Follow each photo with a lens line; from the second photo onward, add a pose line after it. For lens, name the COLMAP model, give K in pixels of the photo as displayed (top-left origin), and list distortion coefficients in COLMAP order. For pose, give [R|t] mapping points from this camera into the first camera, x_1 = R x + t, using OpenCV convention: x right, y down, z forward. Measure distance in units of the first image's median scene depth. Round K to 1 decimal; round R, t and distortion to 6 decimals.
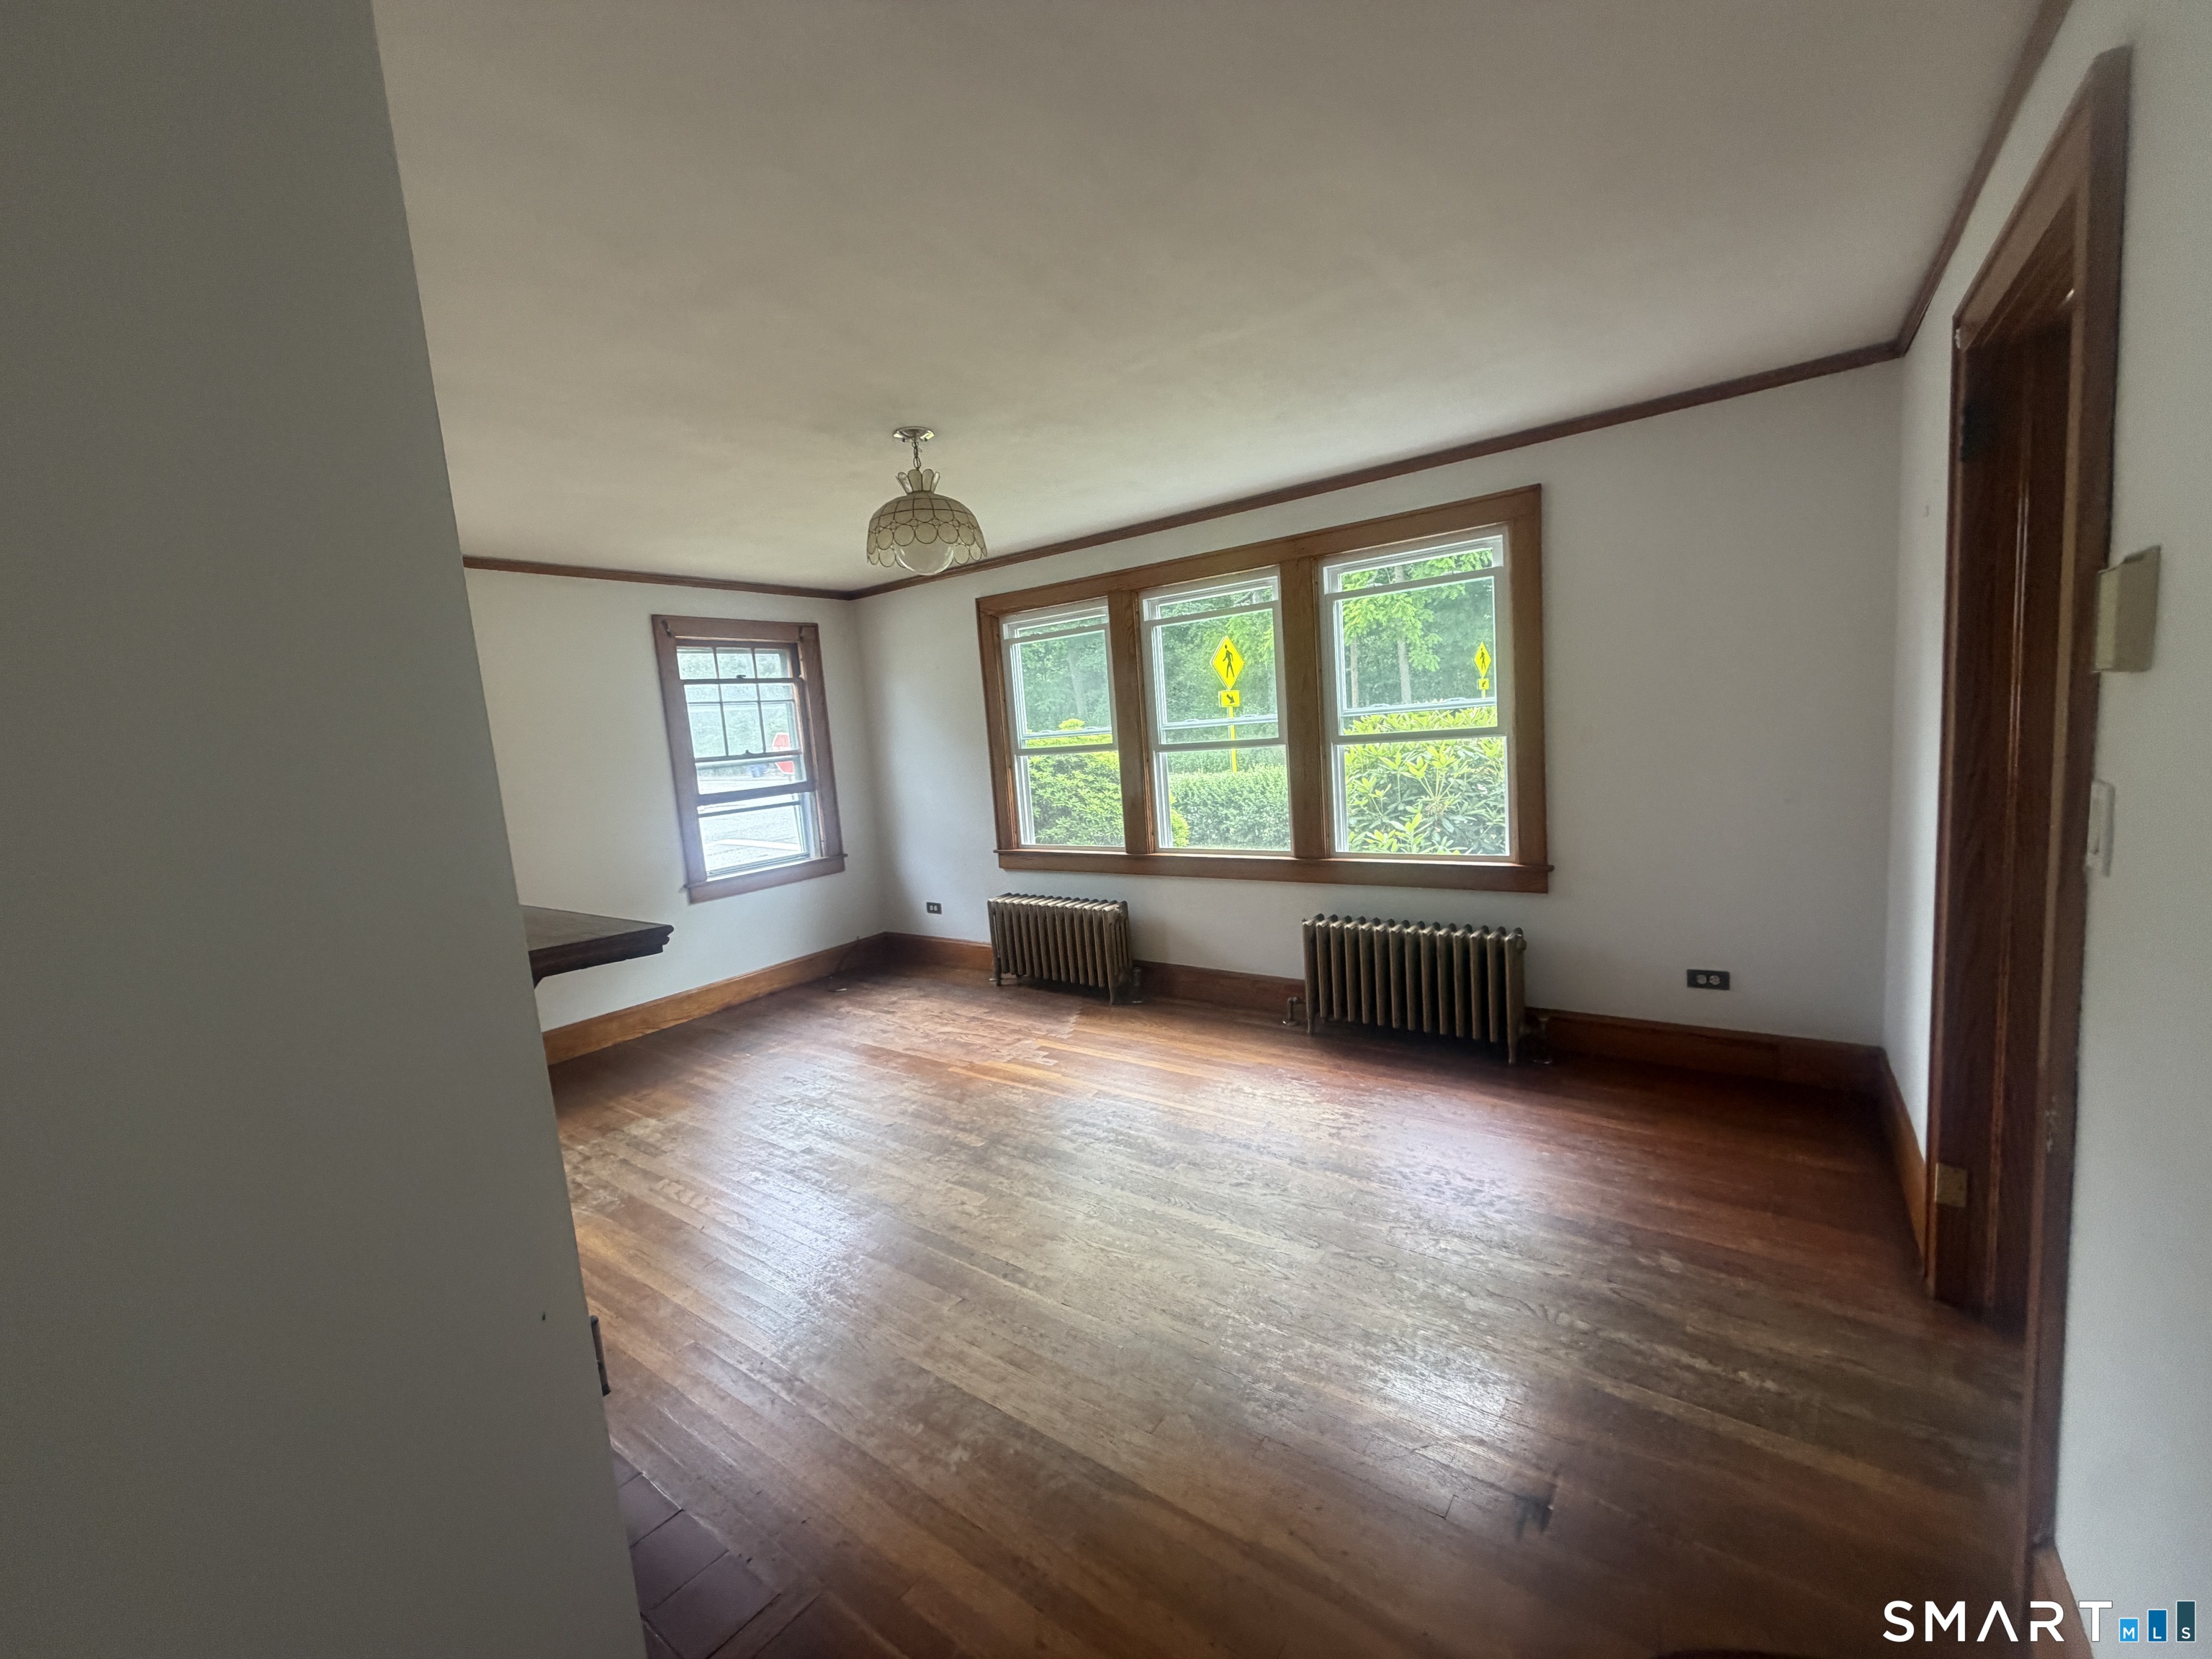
lens RADIAL K [[878.7, 0, 1106.0], [0, 878.7, 829.5], [0, 0, 1]] dist [0.001054, 0.000028]
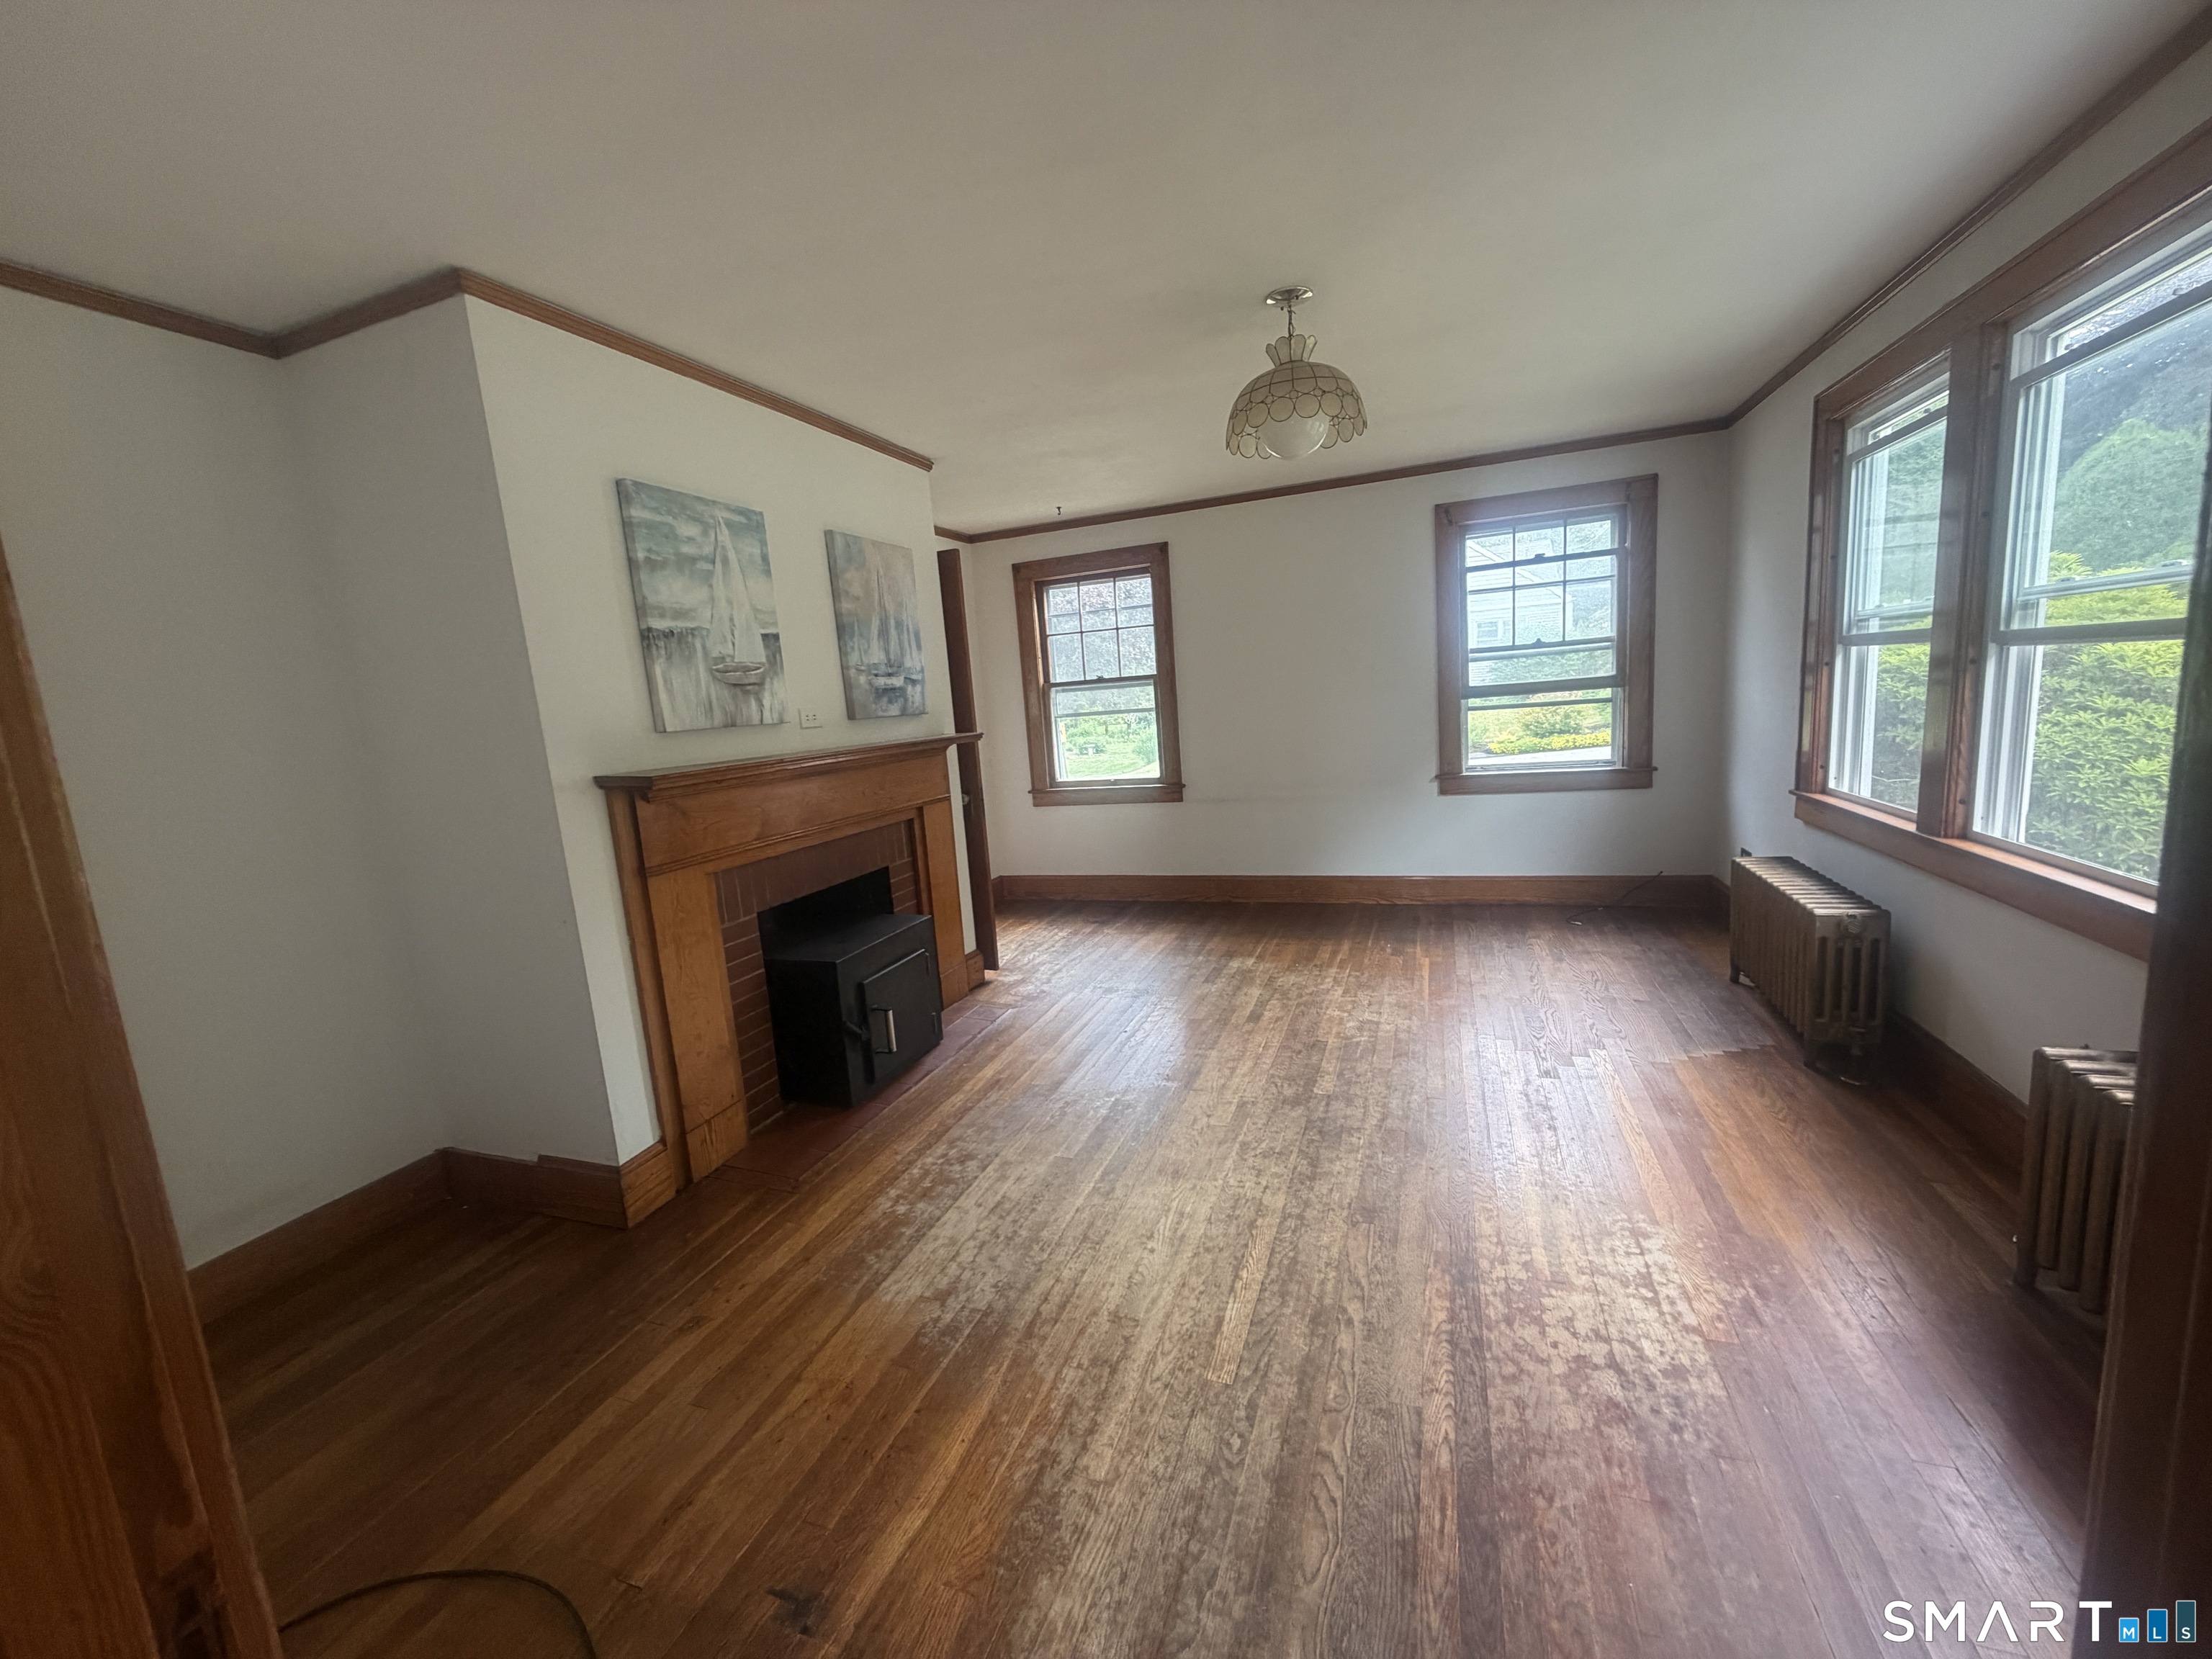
lens RADIAL K [[882.0, 0, 1103.2], [0, 882.0, 838.6], [0, 0, 1]] dist [0.001051, 0.000013]
pose [[0.276716, 0.207325, -0.938320, 0.425625], [-0.052353, 0.978251, 0.200709, -0.055464], [0.959525, -0.006416, 0.281552, 0.360599]]
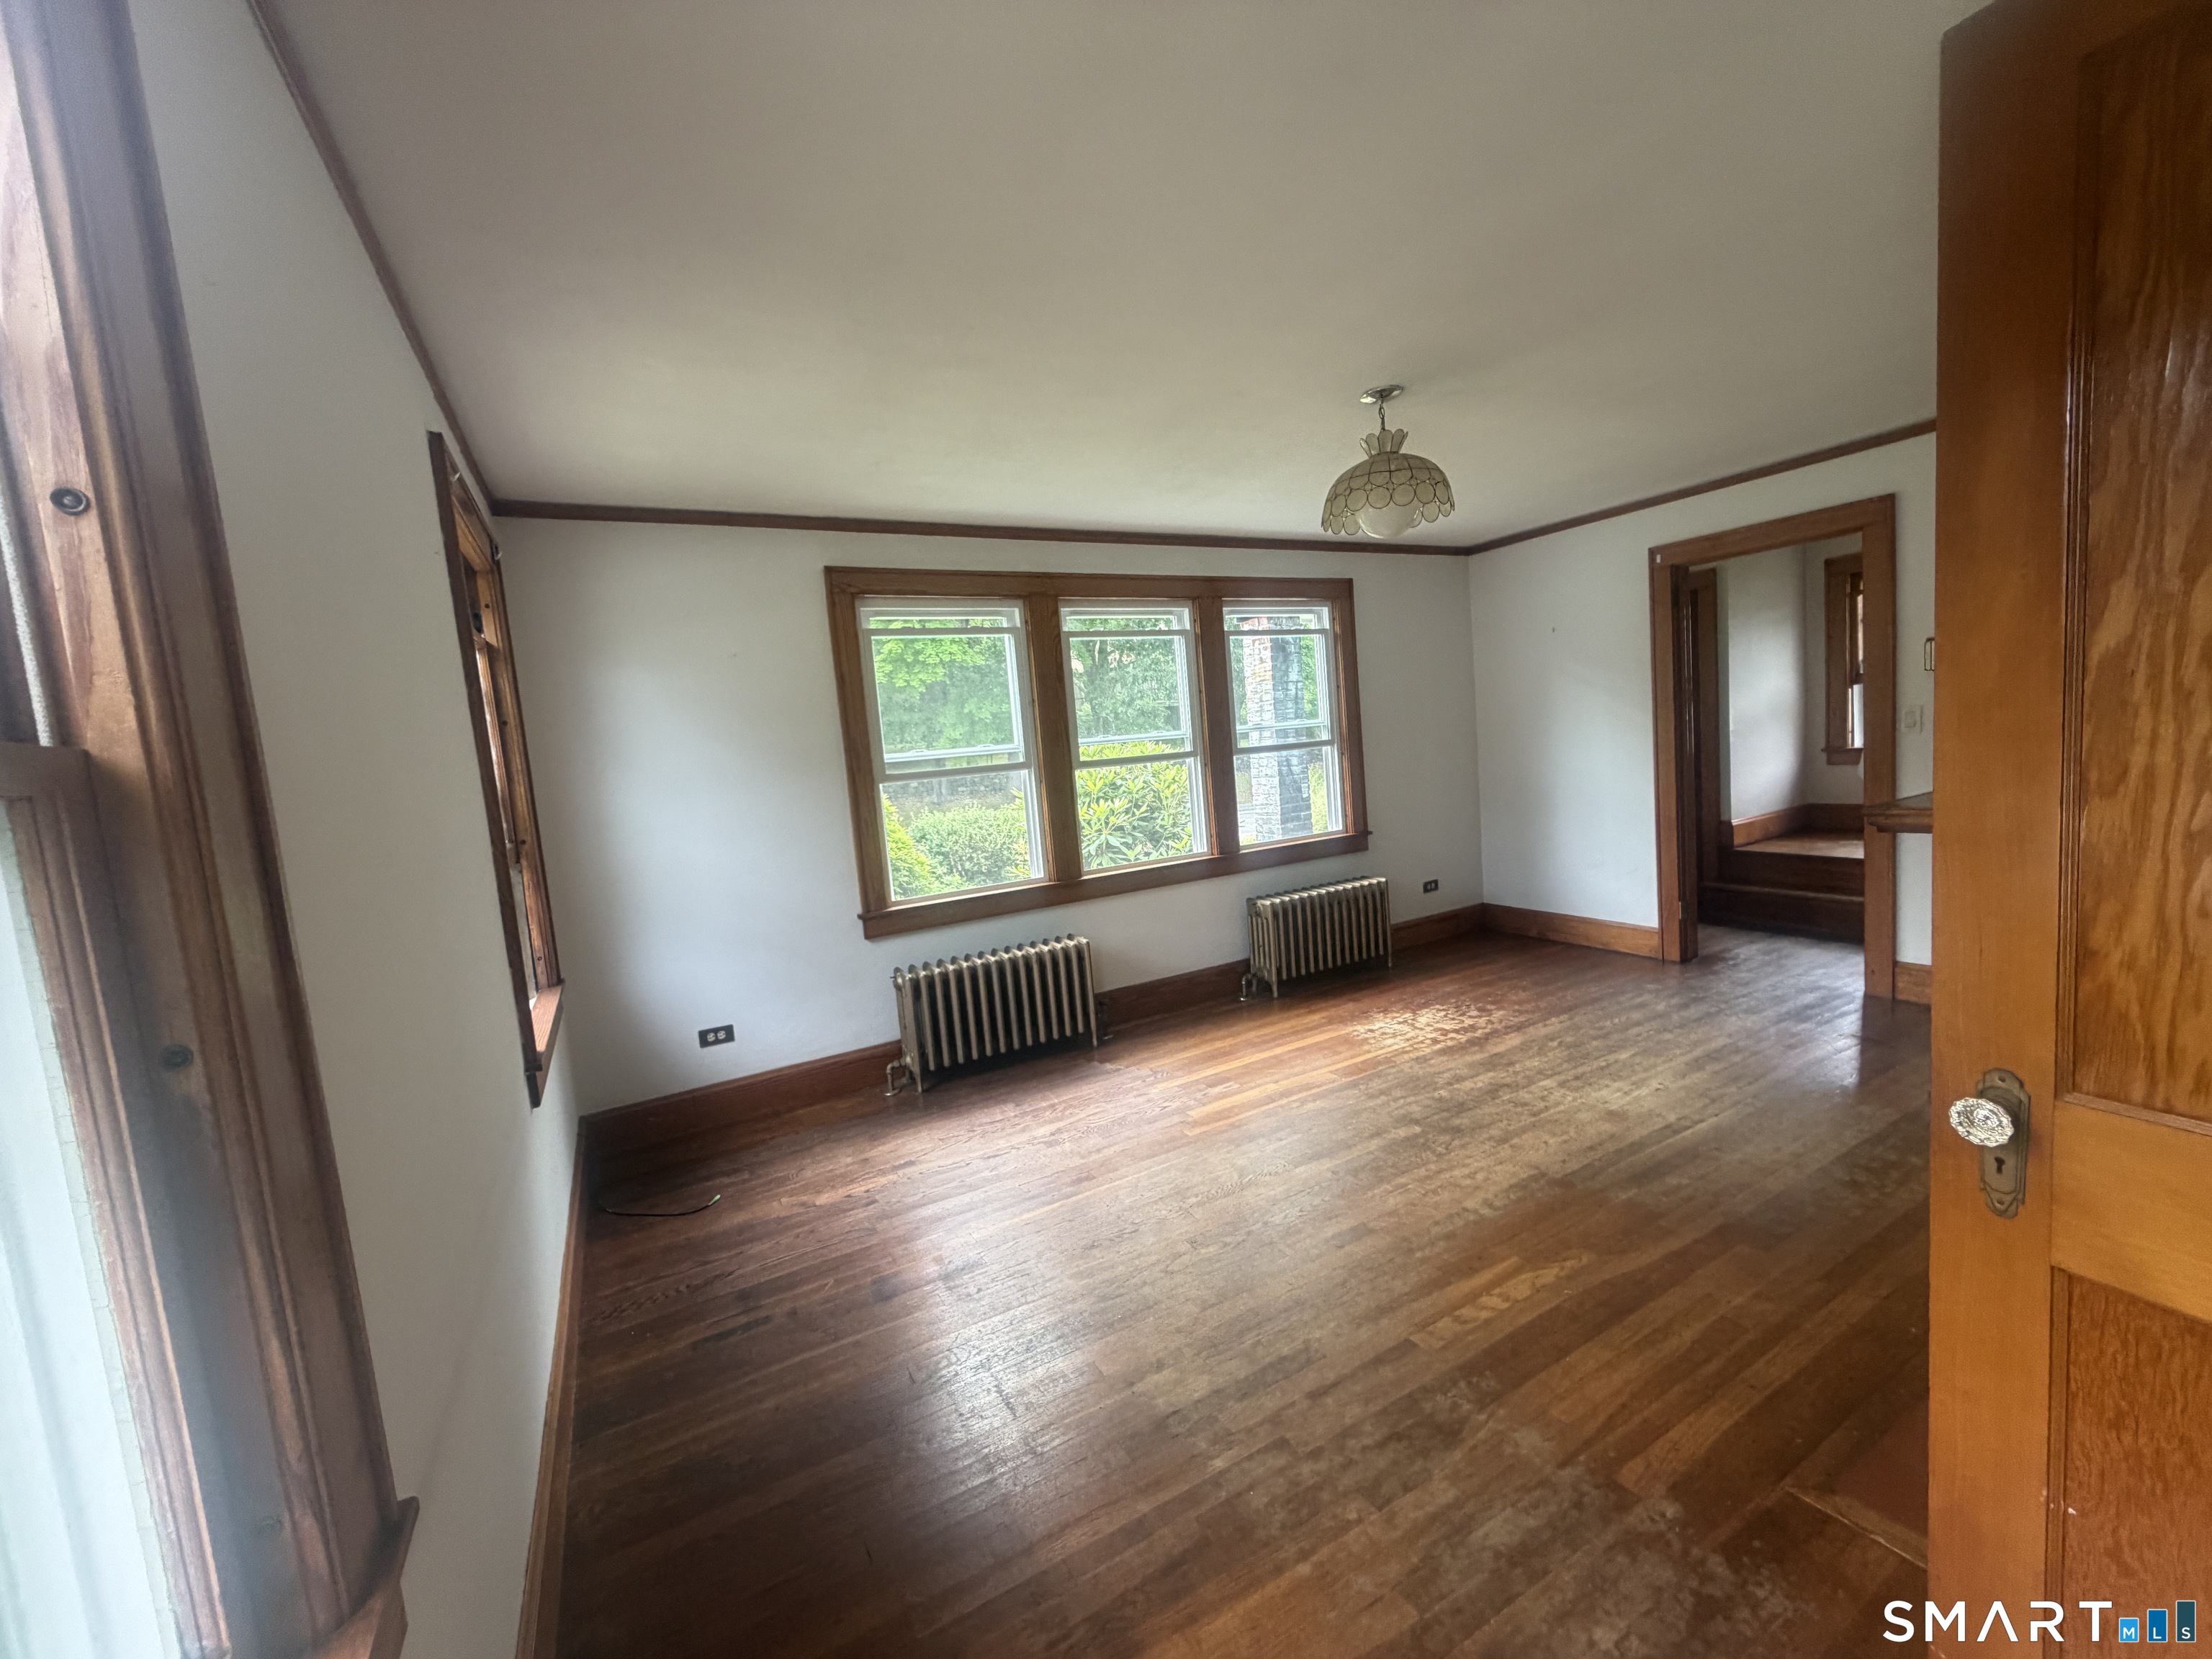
lens RADIAL K [[878.7, 0, 1106.0], [0, 878.7, 829.5], [0, 0, 1]] dist [0.001054, 0.000028]
pose [[0.426975, -0.050715, 0.902840, -0.799189], [0.152411, 0.988178, -0.016570, -0.003663], [-0.891327, 0.144678, 0.429657, 0.584497]]
